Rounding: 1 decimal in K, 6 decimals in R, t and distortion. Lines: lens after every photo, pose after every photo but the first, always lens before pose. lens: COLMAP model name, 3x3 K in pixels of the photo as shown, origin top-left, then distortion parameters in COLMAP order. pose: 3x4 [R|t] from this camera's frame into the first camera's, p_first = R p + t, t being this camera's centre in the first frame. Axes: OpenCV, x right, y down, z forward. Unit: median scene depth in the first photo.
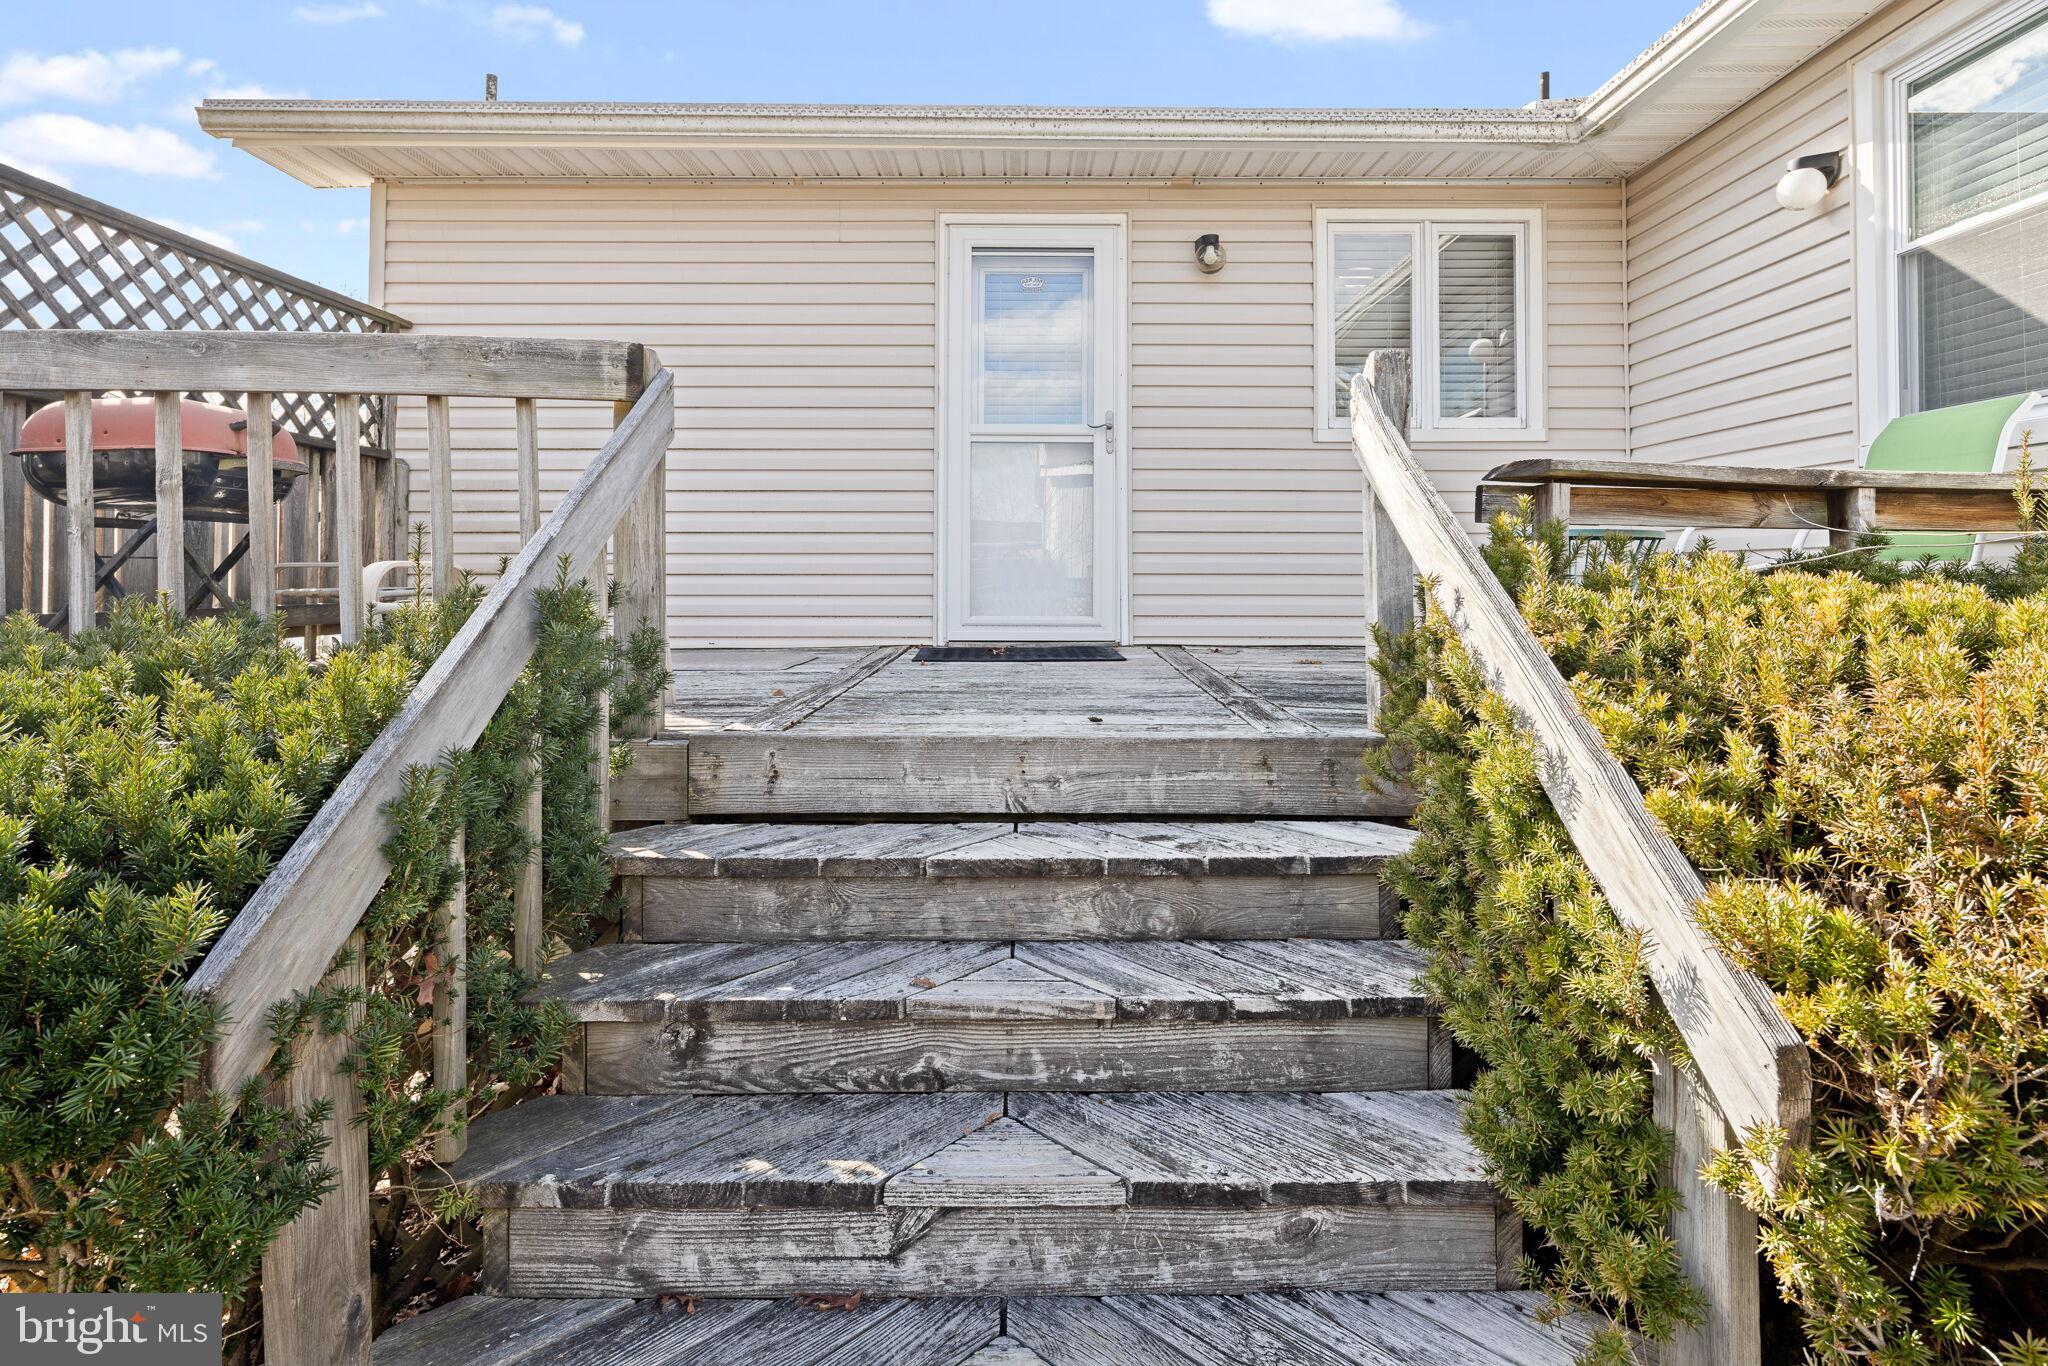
lens RADIAL K [[982.1, 0, 1045.3], [0, 982.1, 558.0], [0, 0, 1]] dist [0.018418, -0.022734]
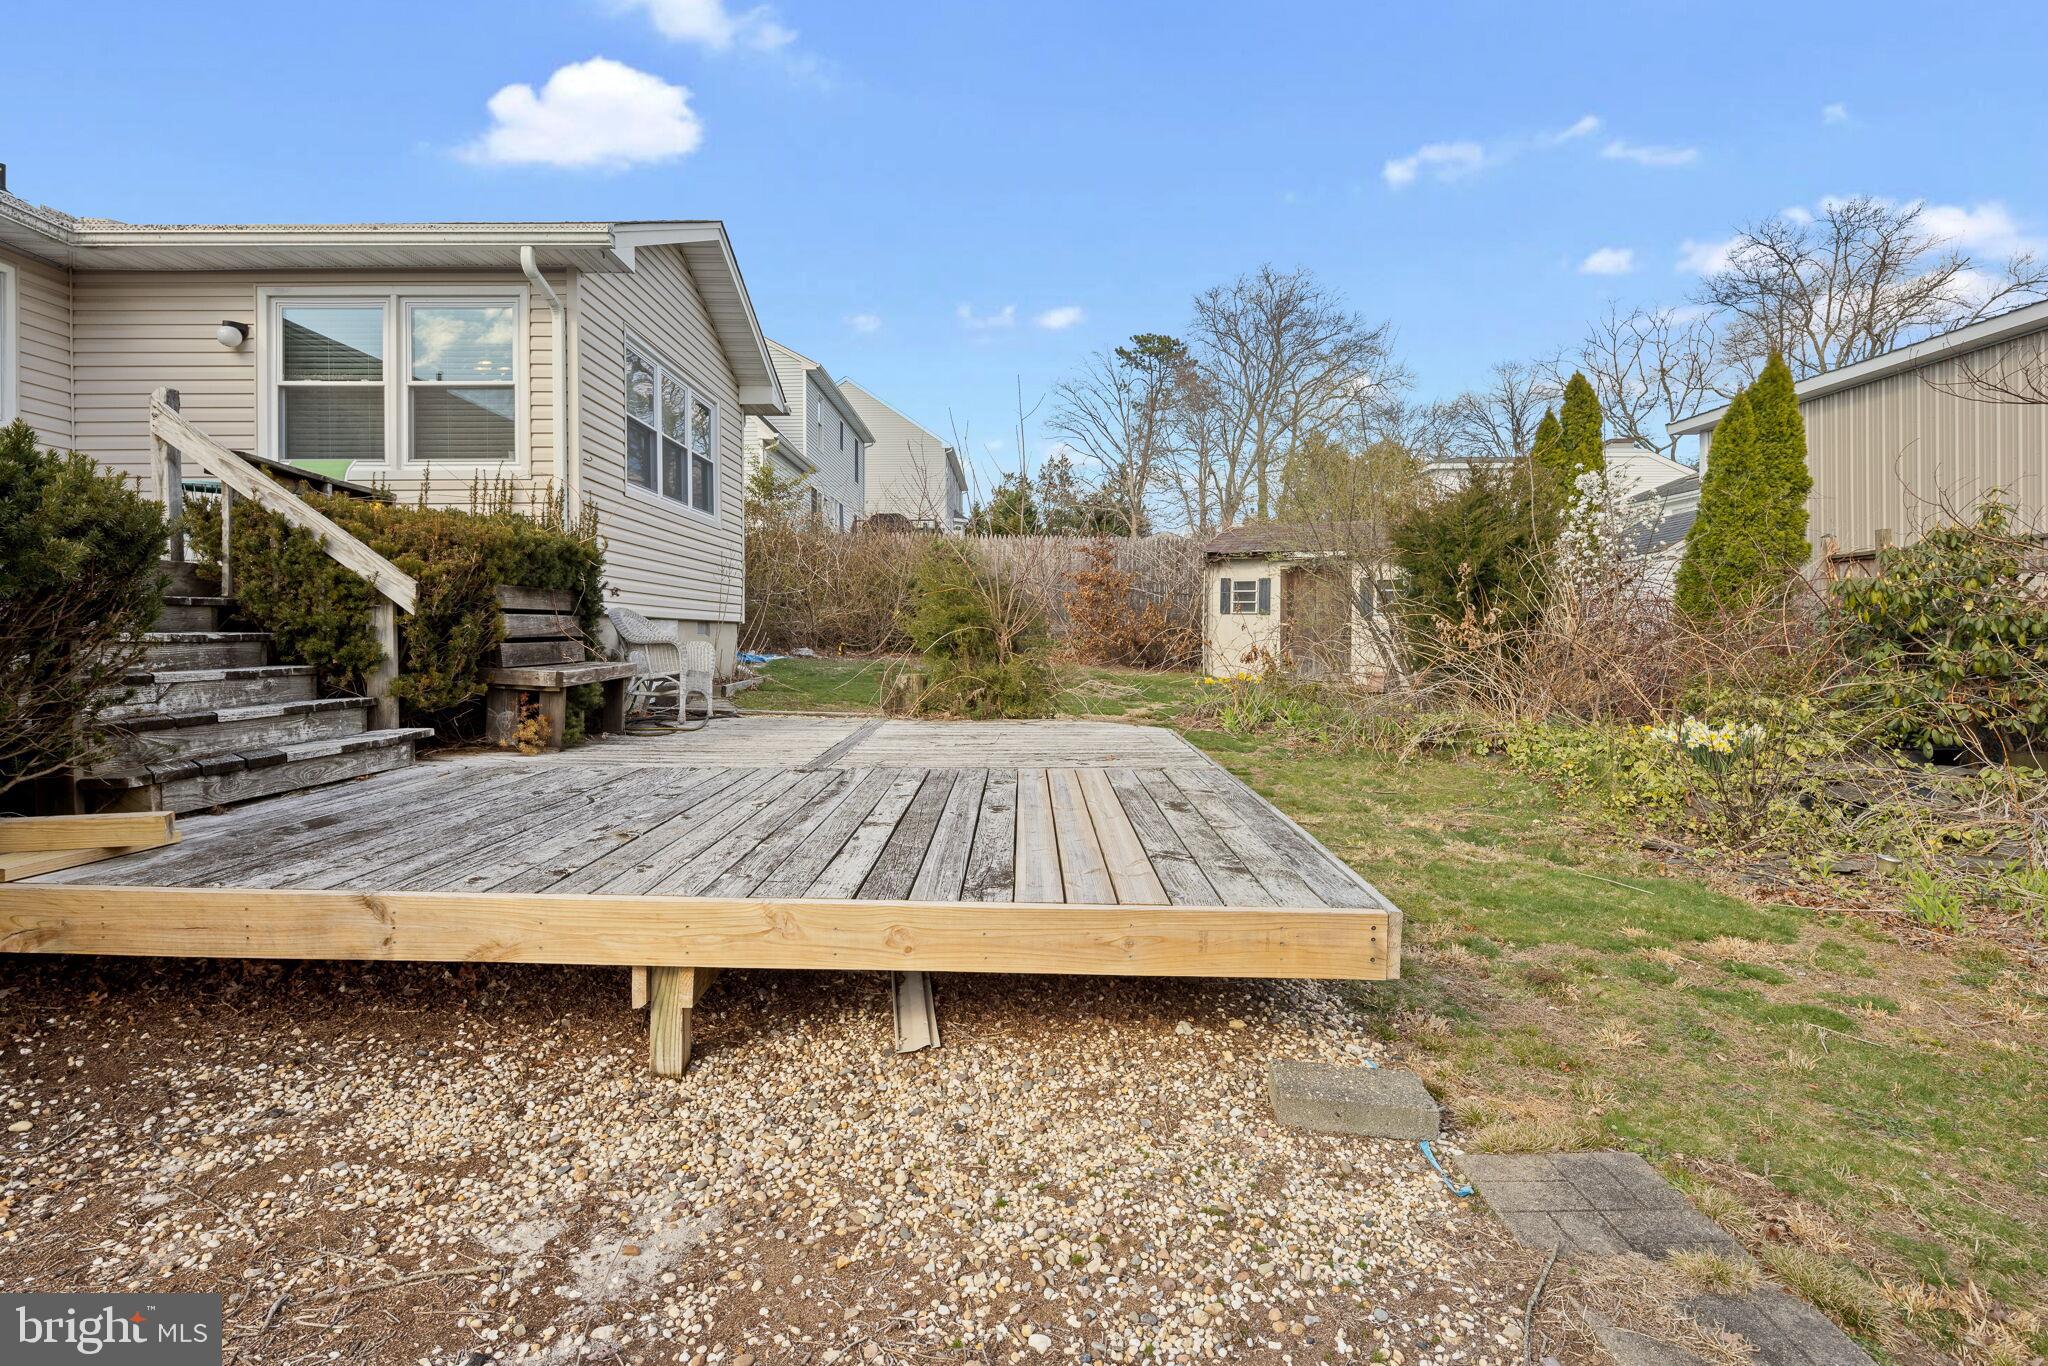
lens RADIAL K [[1005.5, 0, 1014.2], [0, 1005.5, 646.5], [0, 0, 1]] dist [-0.000168, -0.000948]
pose [[0.003789, -0.008254, 0.999959, -2.409852], [-0.007997, 0.999934, 0.008284, 0.422681], [-0.999961, -0.008028, 0.003723, -1.139655]]
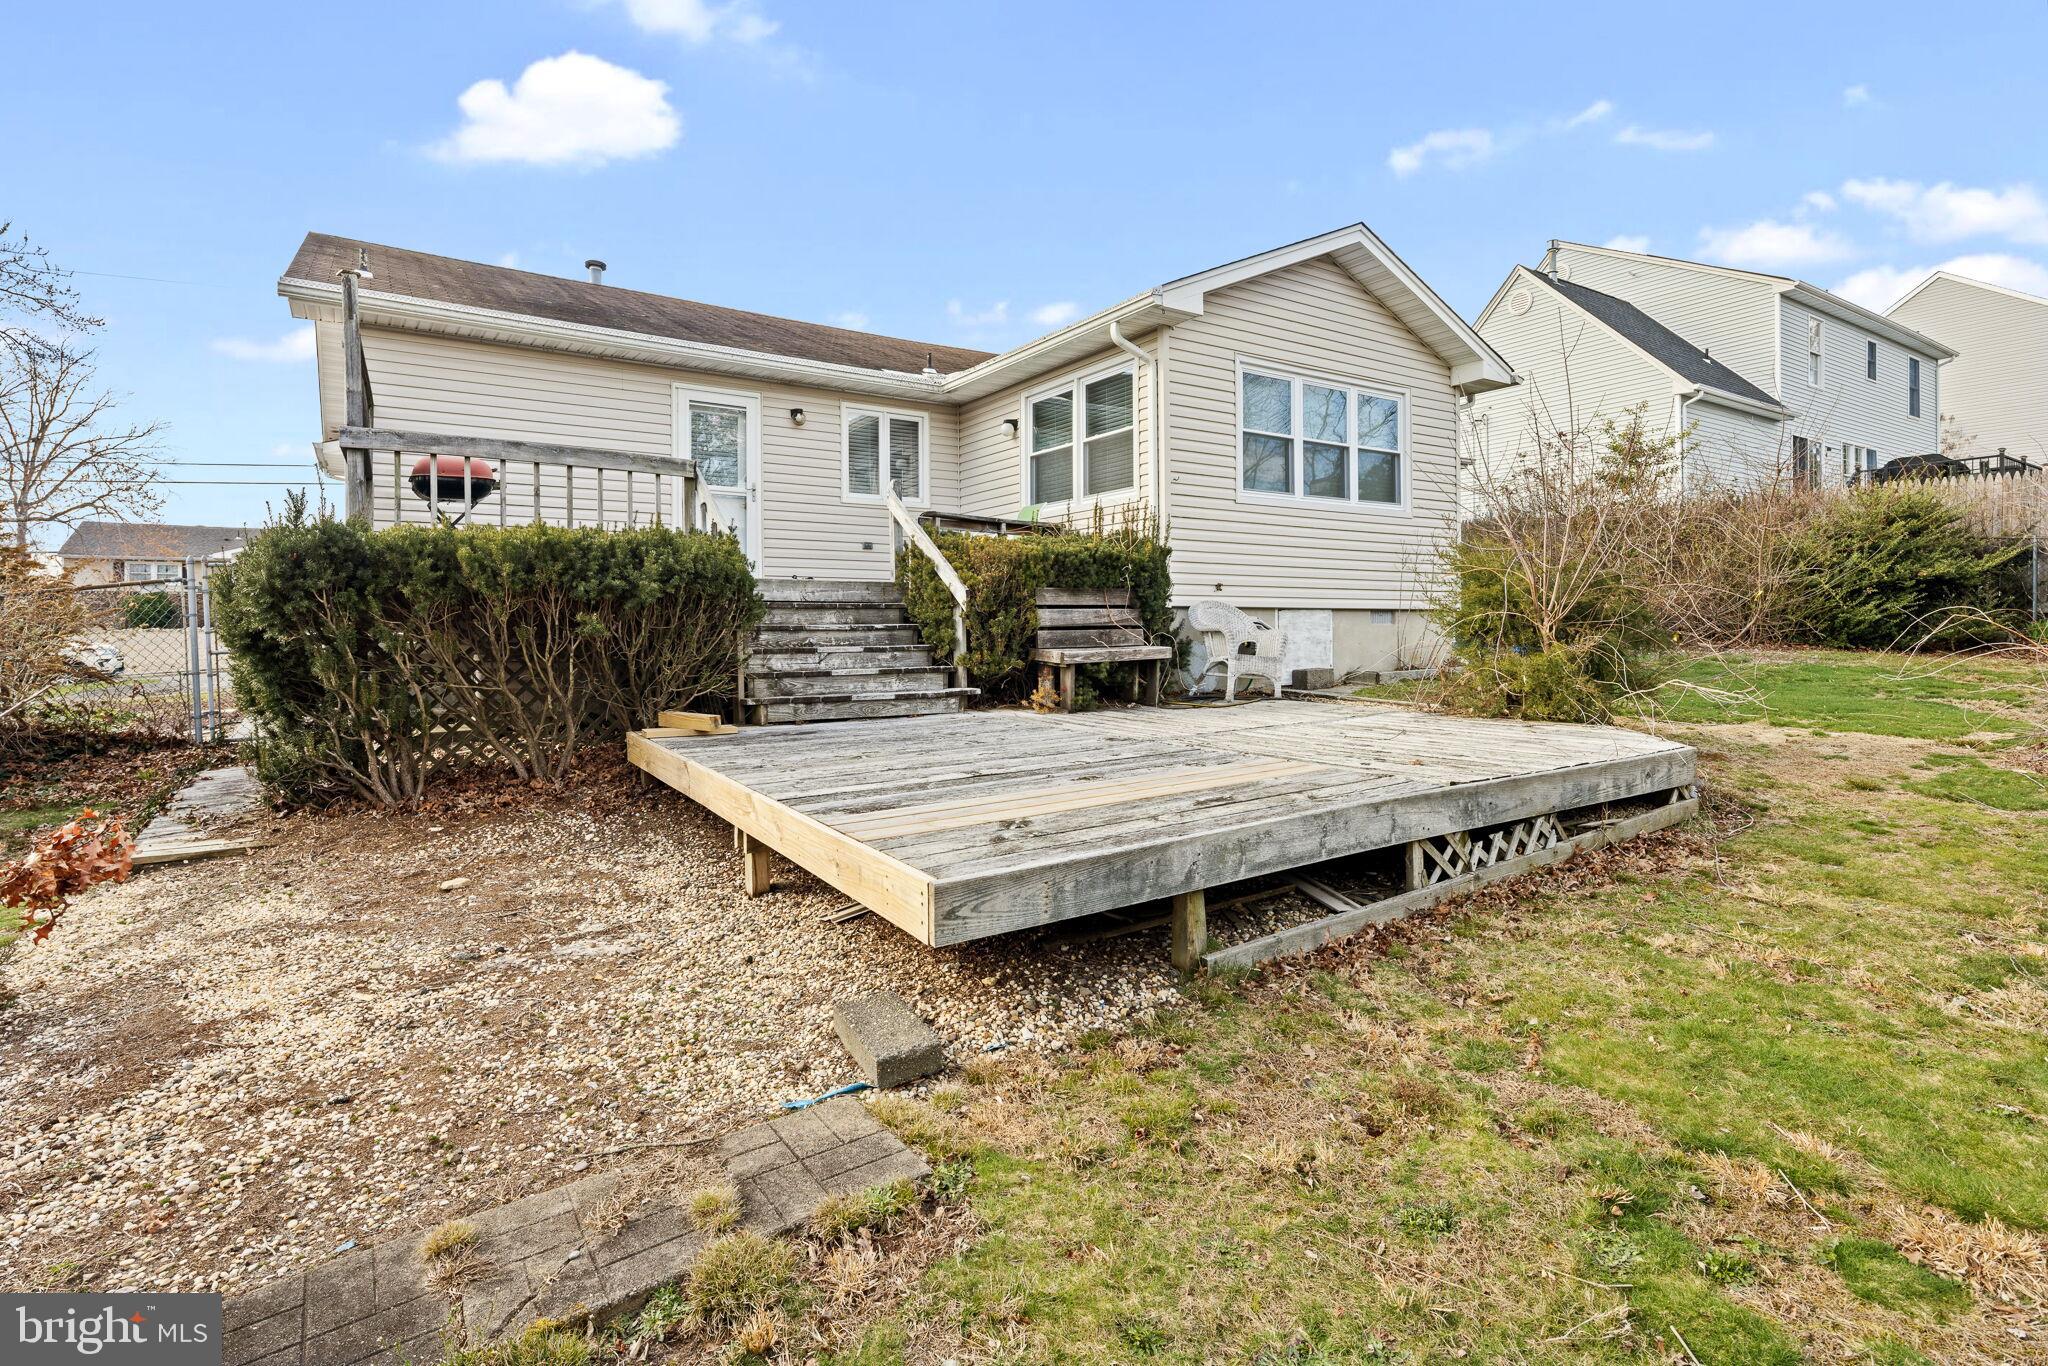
lens RADIAL K [[994.3, 0, 1016.2], [0, 994.3, 632.2], [0, 0, 1]] dist [0.004960, -0.000176]
pose [[0.841452, -0.005085, 0.540308, -1.659227], [-0.001034, 0.999939, 0.011021, 0.410697], [-0.540331, -0.009832, 0.841395, -3.066504]]
